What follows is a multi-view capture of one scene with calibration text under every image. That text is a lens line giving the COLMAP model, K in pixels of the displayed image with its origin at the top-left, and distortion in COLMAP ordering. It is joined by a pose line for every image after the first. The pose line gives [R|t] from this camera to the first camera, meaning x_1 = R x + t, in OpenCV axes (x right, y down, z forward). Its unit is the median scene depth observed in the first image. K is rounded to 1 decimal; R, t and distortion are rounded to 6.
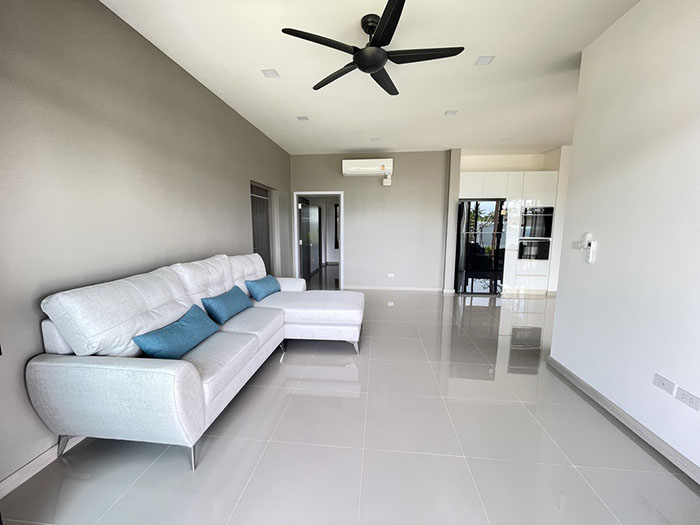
lens RADIAL K [[282.6, 0, 354.0], [0, 282.6, 264.0], [0, 0, 1]] dist [-0.003515, -0.000191]
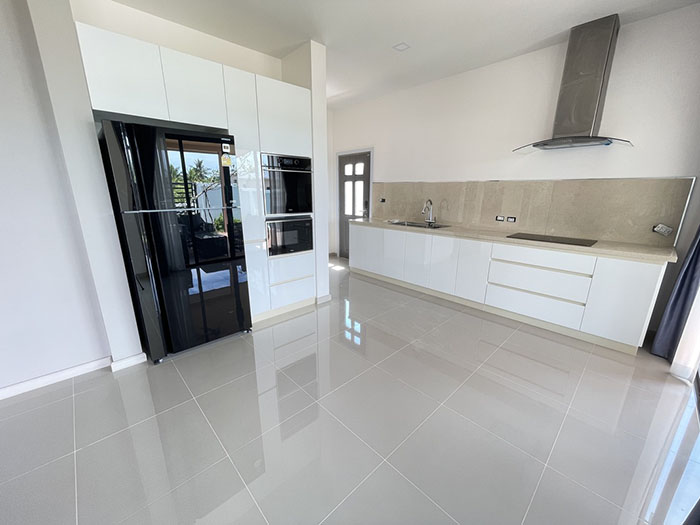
lens RADIAL K [[282.6, 0, 352.1], [0, 282.6, 262.6], [0, 0, 1]] dist [-0.003515, -0.000191]
pose [[0.647748, -0.191977, 0.737270, 0.287399], [0.097463, 0.980660, 0.169724, -0.080260], [-0.755595, -0.038082, 0.653932, 0.532617]]
